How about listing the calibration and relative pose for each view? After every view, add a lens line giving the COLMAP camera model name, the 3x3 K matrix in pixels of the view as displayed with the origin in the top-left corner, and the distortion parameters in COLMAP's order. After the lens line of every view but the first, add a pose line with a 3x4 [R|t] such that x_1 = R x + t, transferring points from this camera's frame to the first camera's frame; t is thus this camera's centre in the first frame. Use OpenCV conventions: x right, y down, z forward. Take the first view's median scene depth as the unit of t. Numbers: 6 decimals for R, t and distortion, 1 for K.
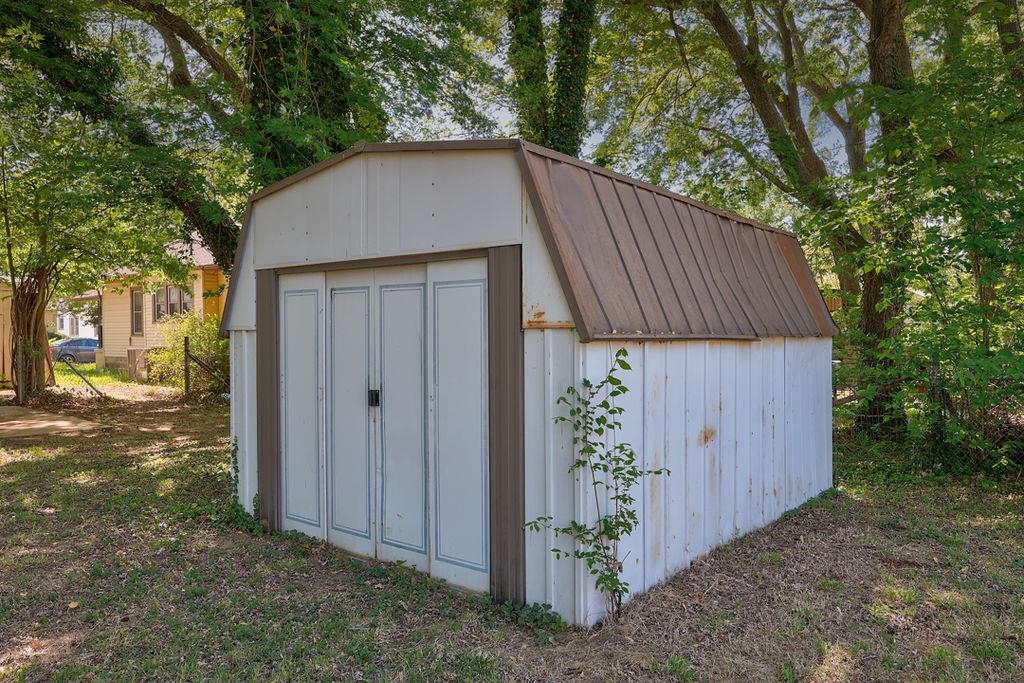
lens RADIAL K [[754.7, 0, 513.9], [0, 754.7, 337.6], [0, 0, 1]] dist [0.001613, 0.000201]
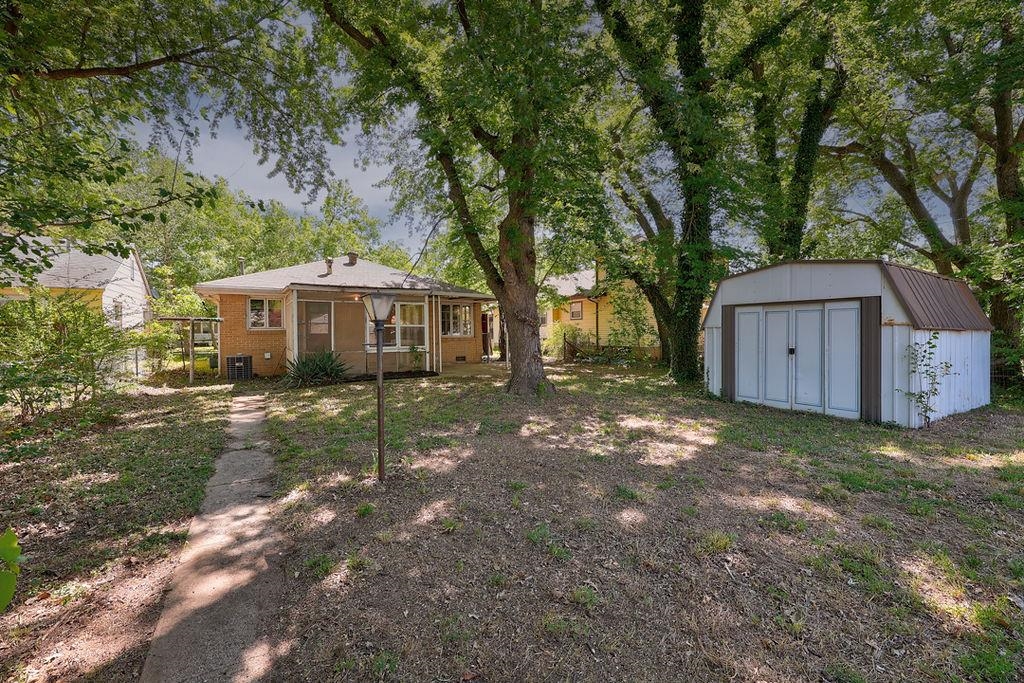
lens RADIAL K [[431.7, 0, 511.5], [0, 431.7, 341.0], [0, 0, 1]] dist [0.000889, 0.000363]
pose [[0.941573, 0.010936, -0.336631, -0.674904], [-0.007229, 0.999899, 0.012264, 0.033432], [0.336731, -0.009114, 0.941557, -0.903889]]
